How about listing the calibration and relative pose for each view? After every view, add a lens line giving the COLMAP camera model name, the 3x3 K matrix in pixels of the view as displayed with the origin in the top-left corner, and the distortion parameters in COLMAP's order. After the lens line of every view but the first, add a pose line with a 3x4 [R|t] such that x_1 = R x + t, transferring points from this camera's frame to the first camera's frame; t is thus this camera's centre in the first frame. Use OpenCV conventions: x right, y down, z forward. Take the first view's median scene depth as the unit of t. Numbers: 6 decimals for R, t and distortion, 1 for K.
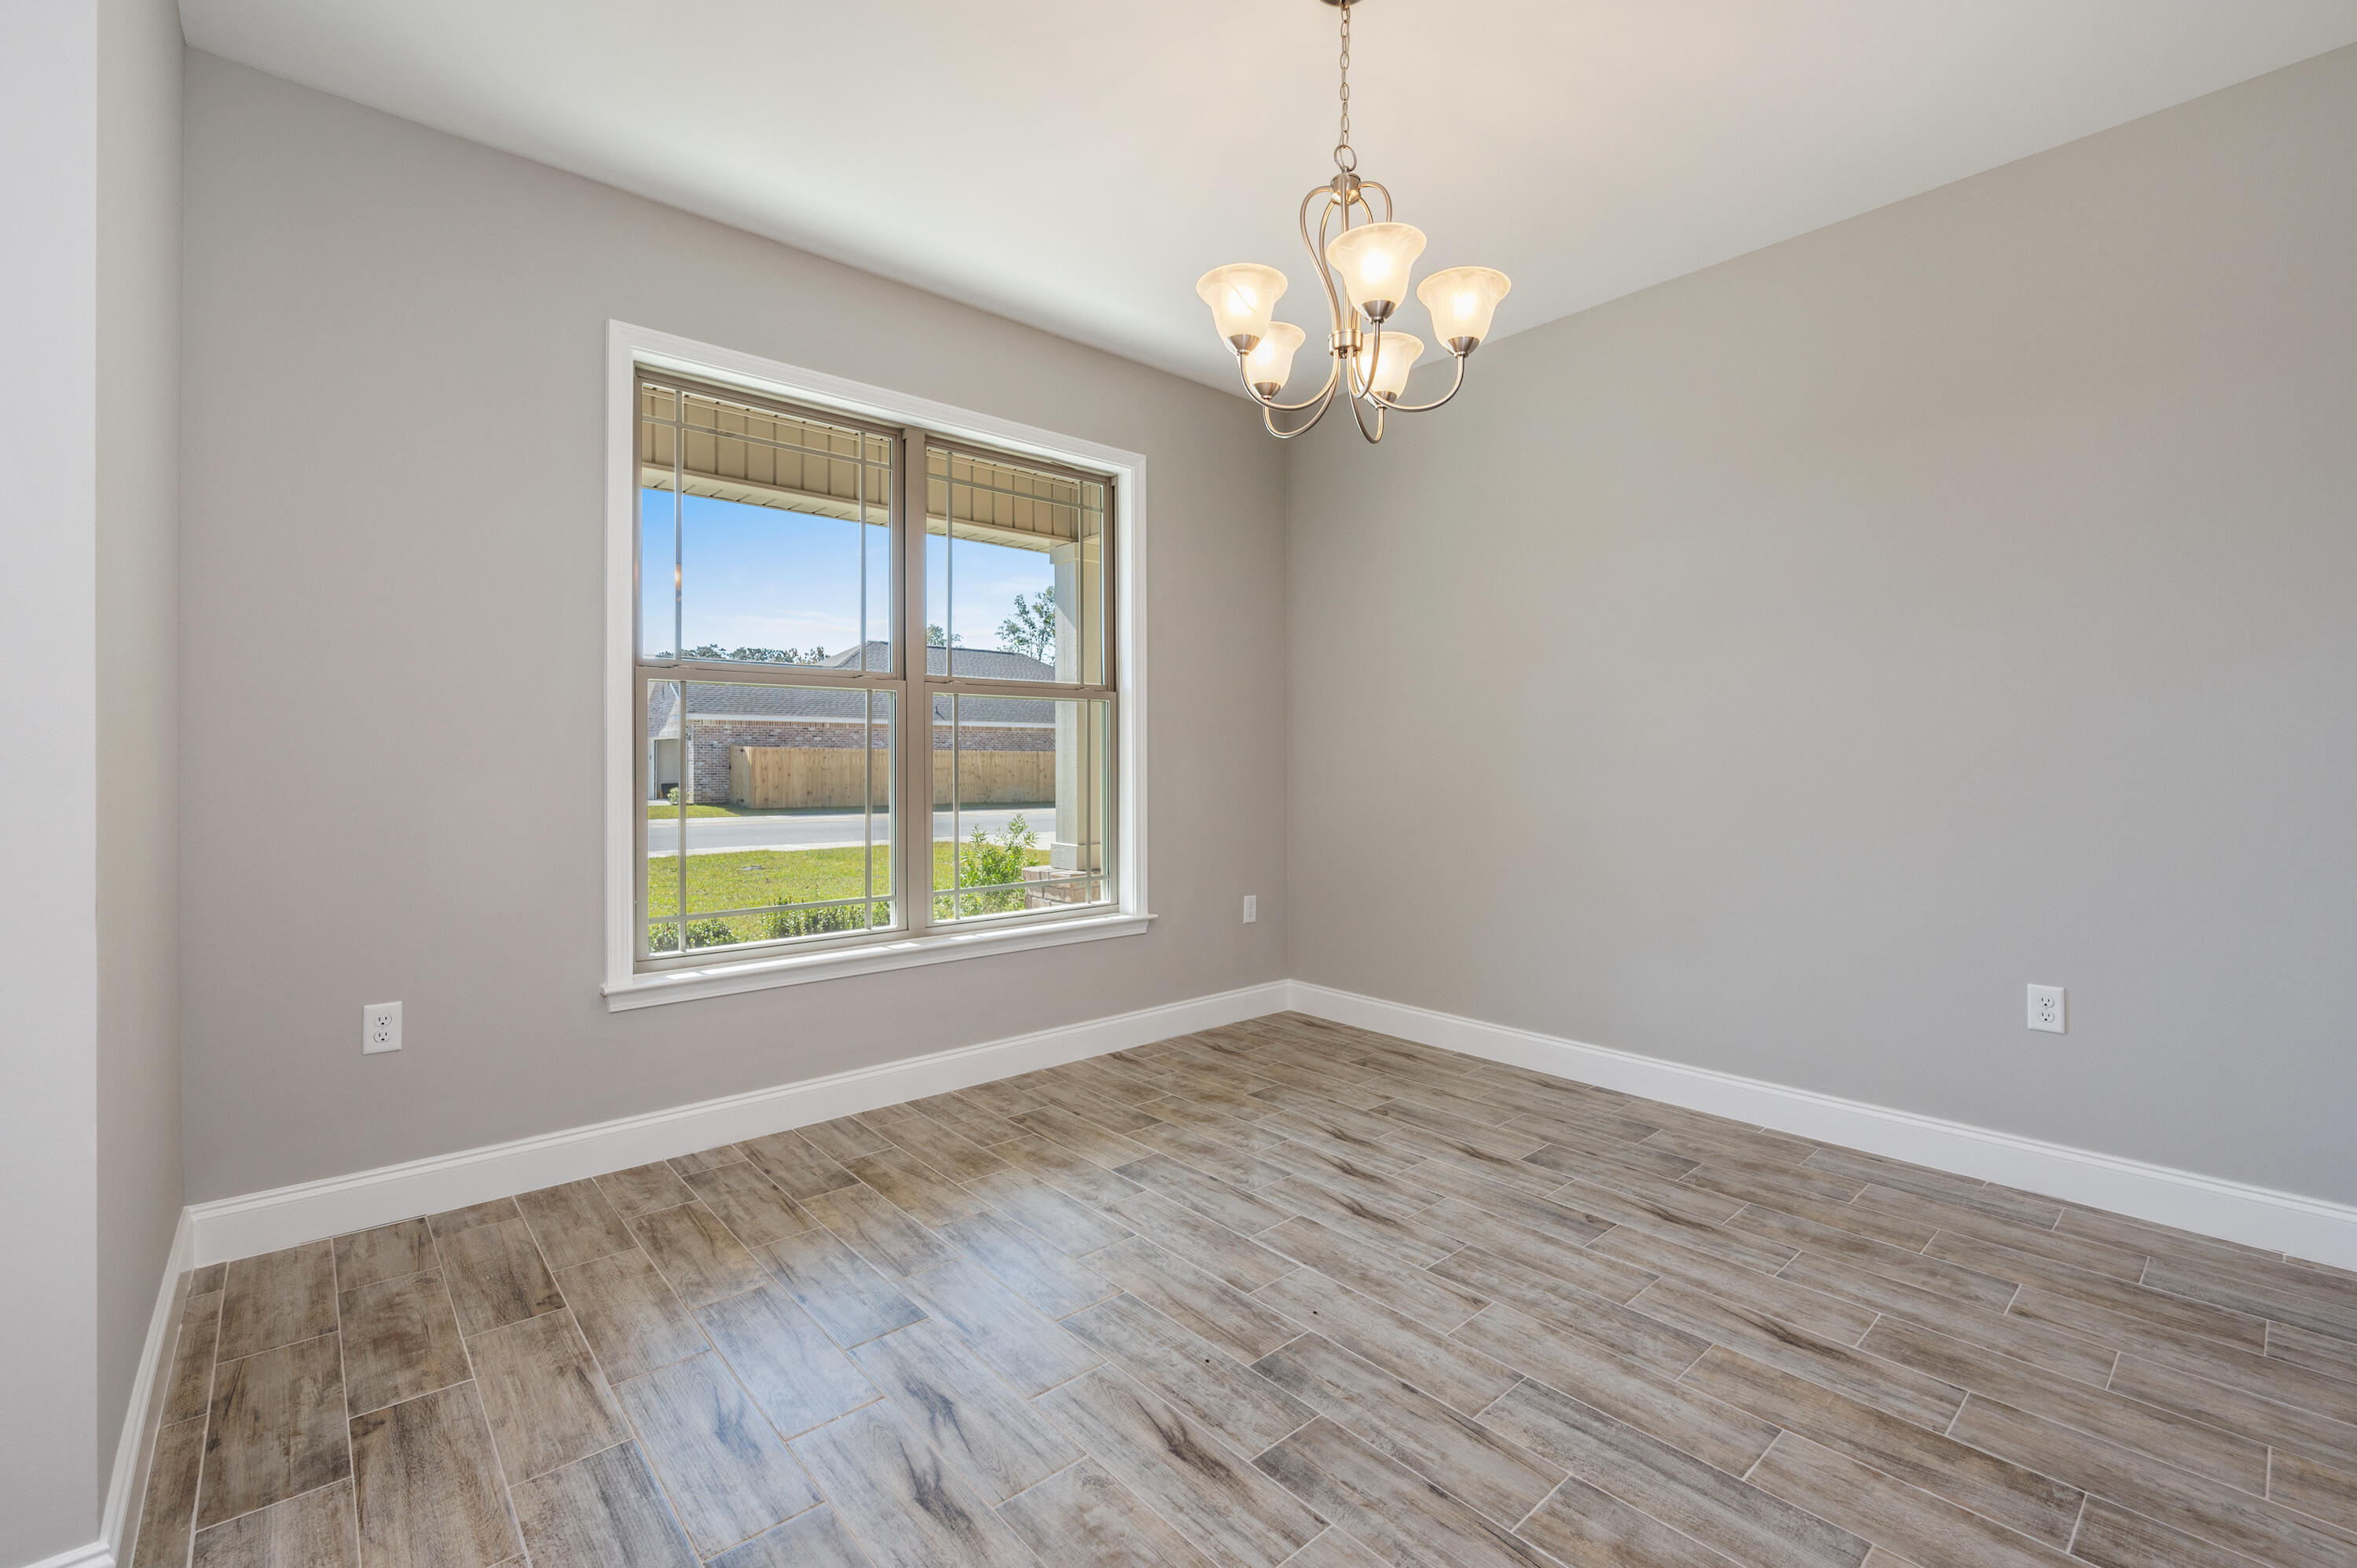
lens RADIAL K [[1025.6, 0, 1173.4], [0, 1025.6, 774.0], [0, 0, 1]] dist [-0.003671, -0.000932]
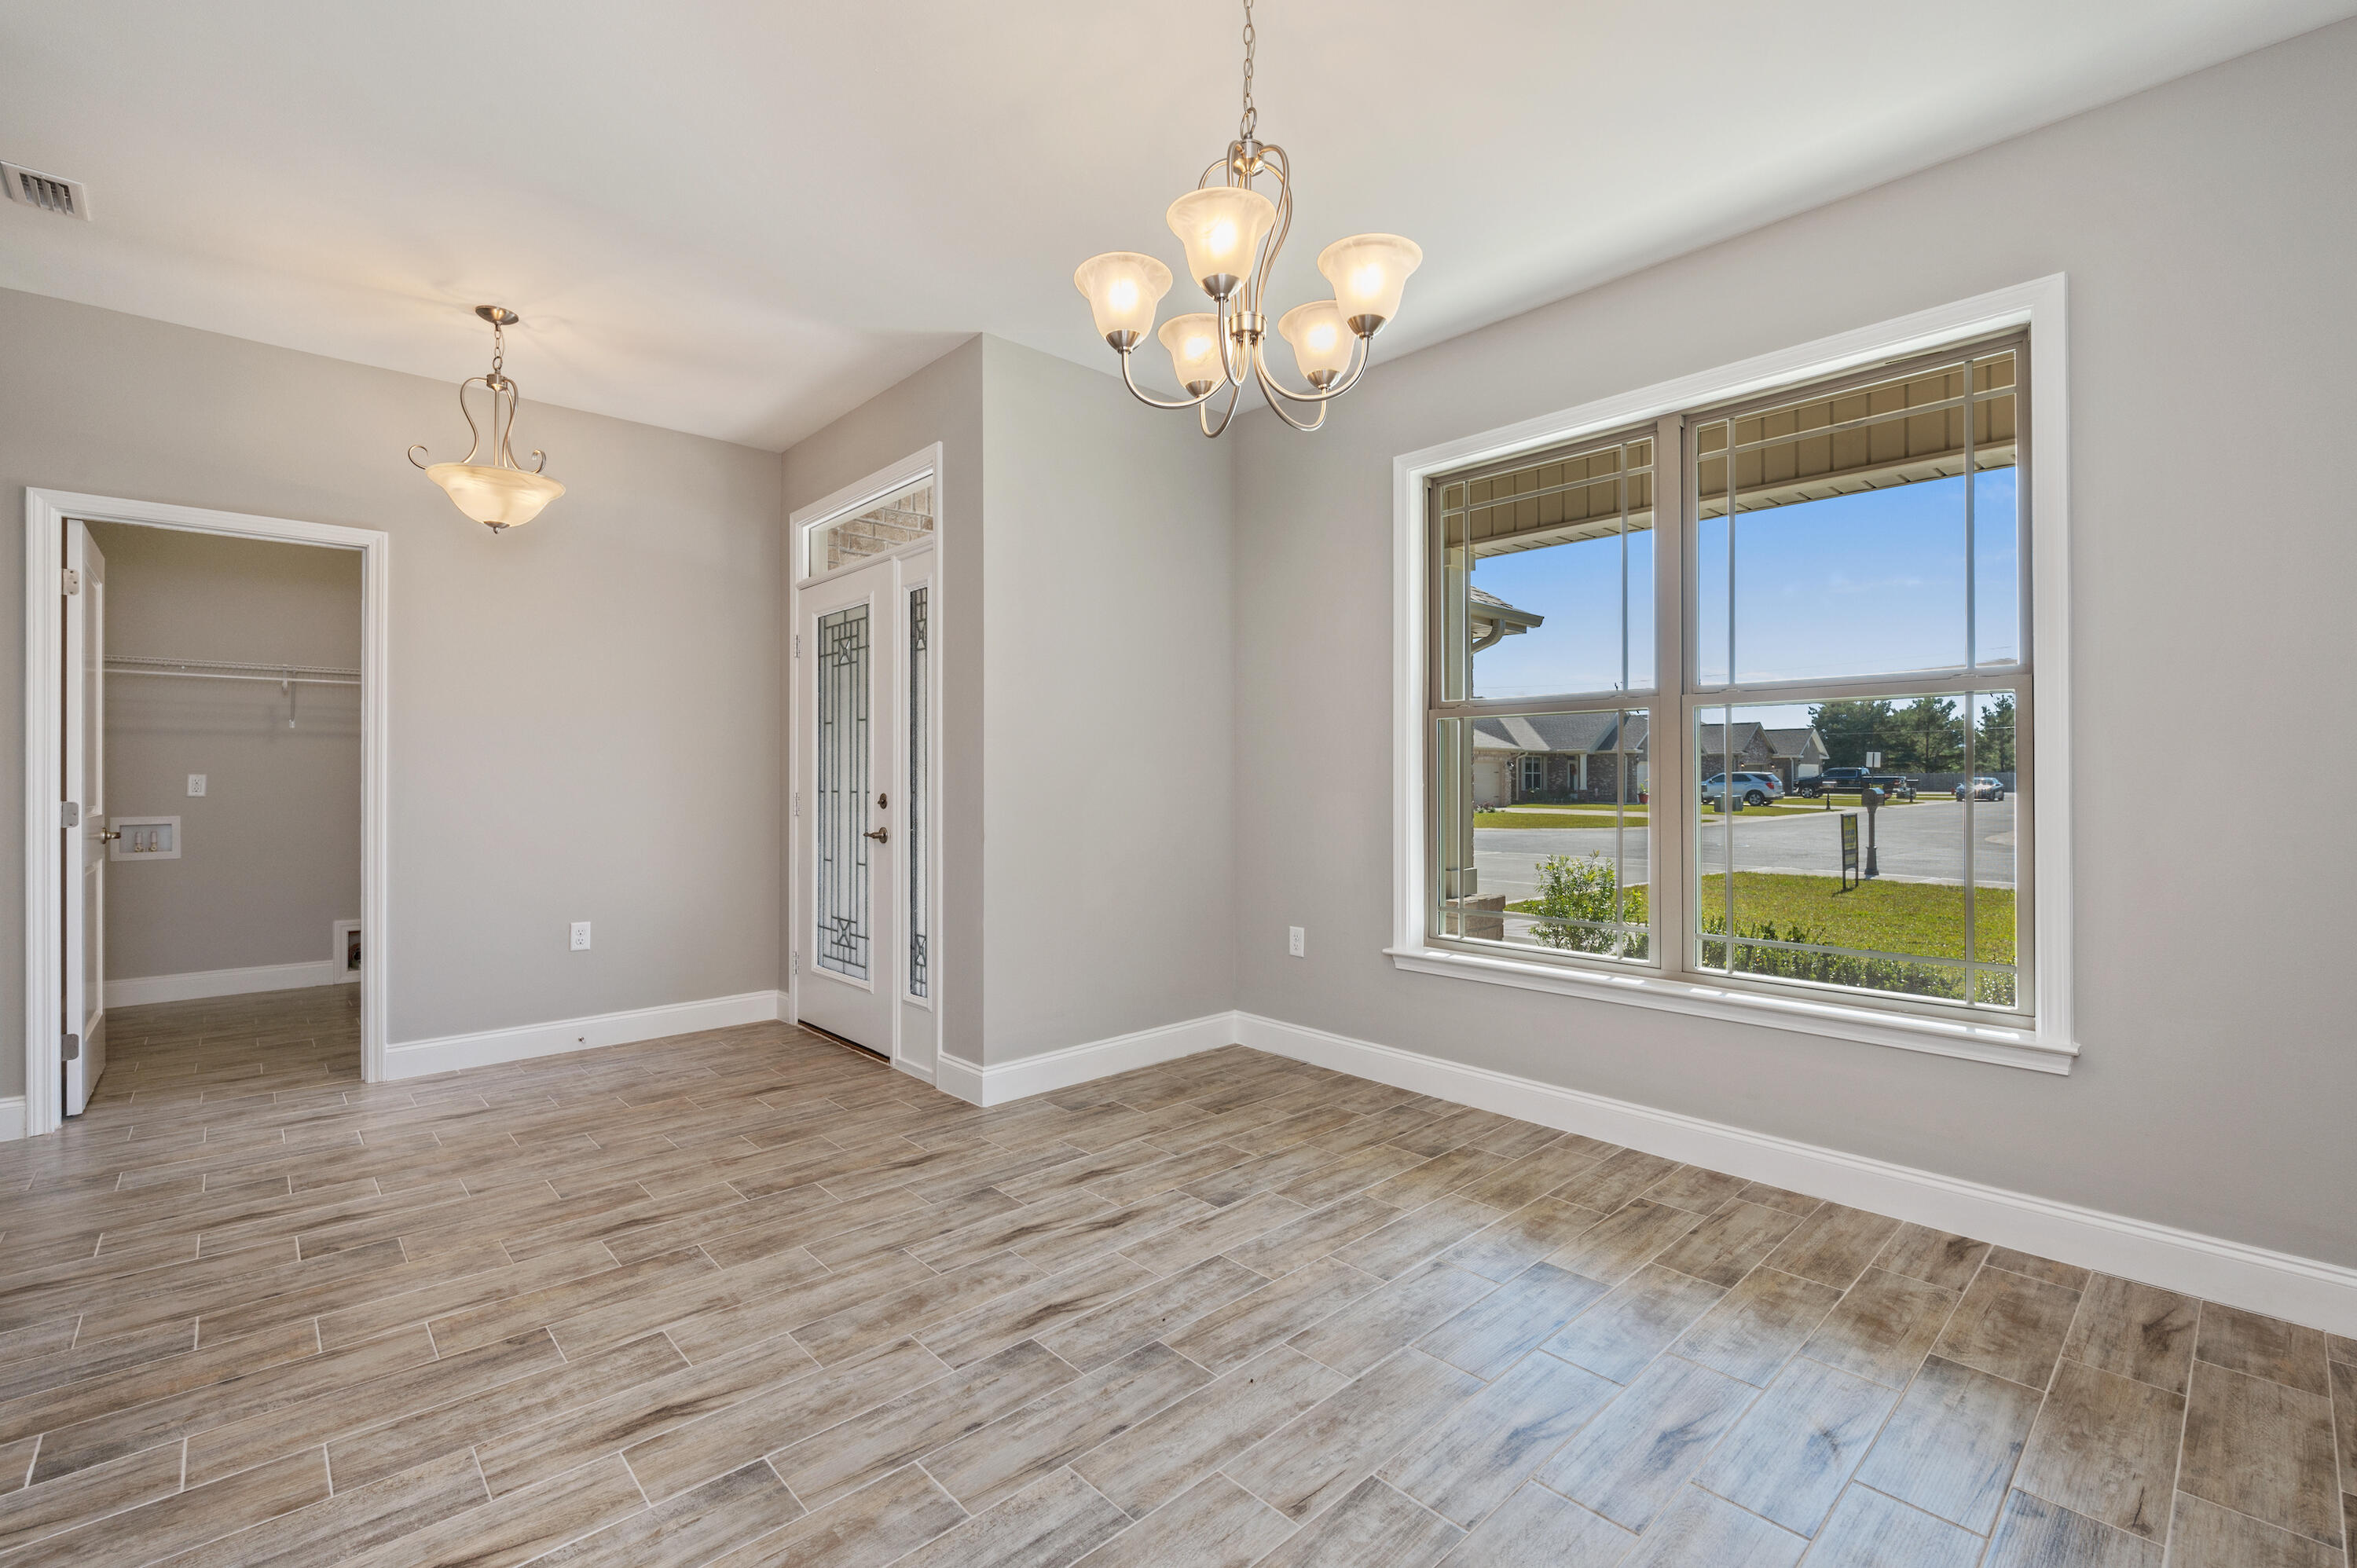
lens RADIAL K [[1025.6, 0, 1174.9], [0, 1025.6, 784.3], [0, 0, 1]] dist [-0.003671, -0.000932]
pose [[0.012331, 0.004832, -0.999912, 0.868784], [-0.011631, 0.999921, 0.004688, -0.014603], [0.999856, 0.011572, 0.012386, 0.746290]]
